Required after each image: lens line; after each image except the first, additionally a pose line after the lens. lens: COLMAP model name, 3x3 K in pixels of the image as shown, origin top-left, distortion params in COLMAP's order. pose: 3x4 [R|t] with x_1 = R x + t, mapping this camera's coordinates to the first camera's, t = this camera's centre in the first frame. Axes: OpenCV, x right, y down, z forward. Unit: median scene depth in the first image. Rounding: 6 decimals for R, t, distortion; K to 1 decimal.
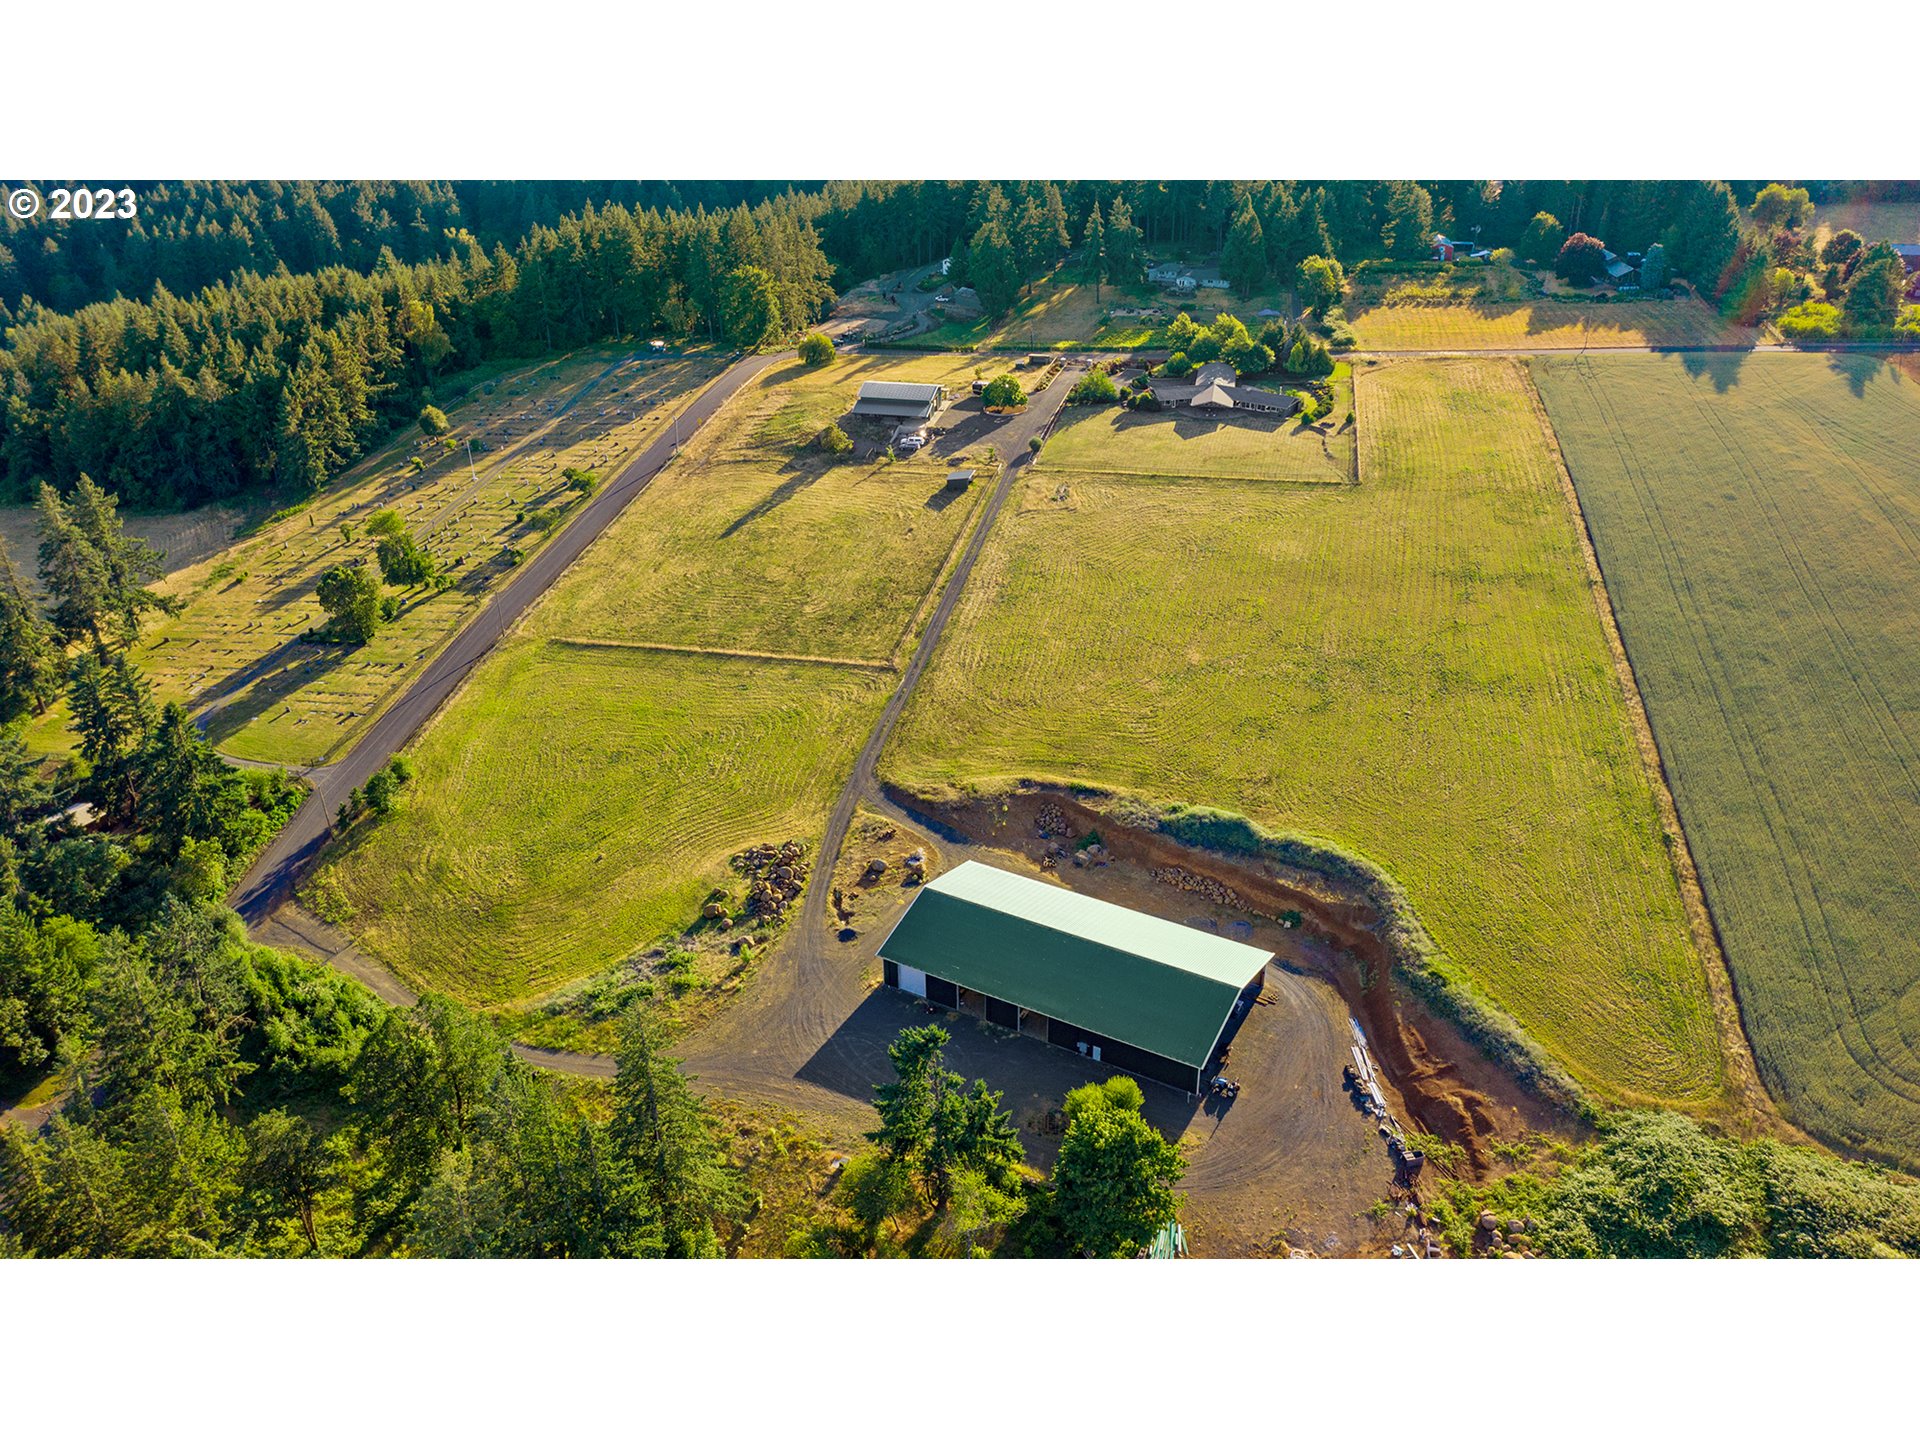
lens RADIAL K [[1551.8, 0, 964.2], [0, 1551.8, 719.6], [0, 0, 1]] dist [-0.000624, 0.008626]
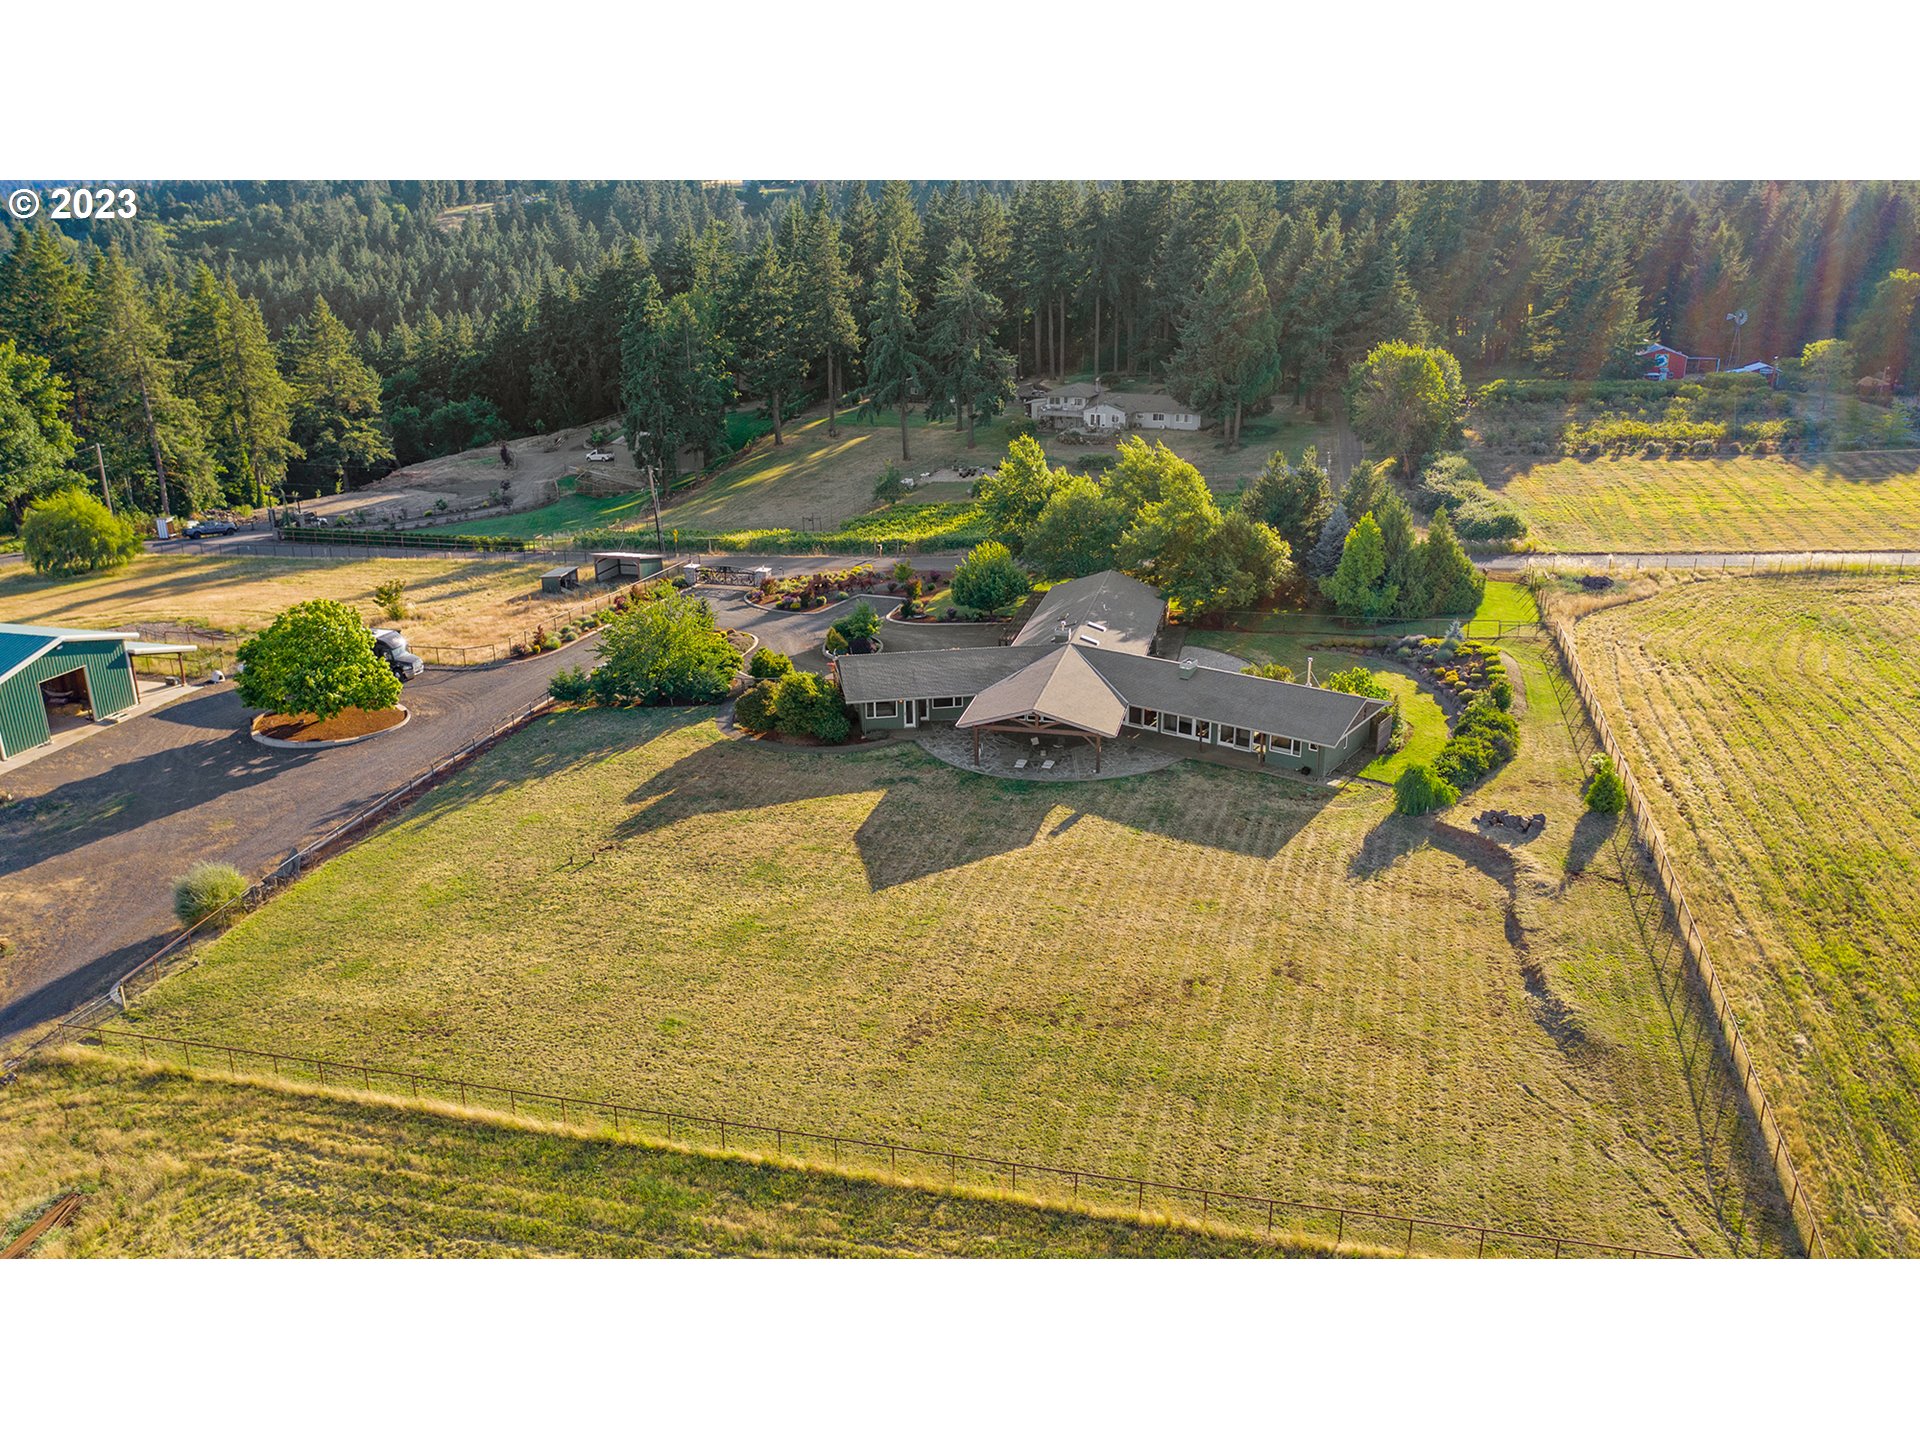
lens RADIAL K [[1551.8, 0, 957.6], [0, 1551.8, 721.7], [0, 0, 1]] dist [-0.000624, 0.008626]
pose [[0.999305, 0.012971, -0.034955, 0.143803], [-0.018161, 0.988135, -0.152513, -0.151993], [0.032562, 0.153042, 0.987683, 0.691800]]
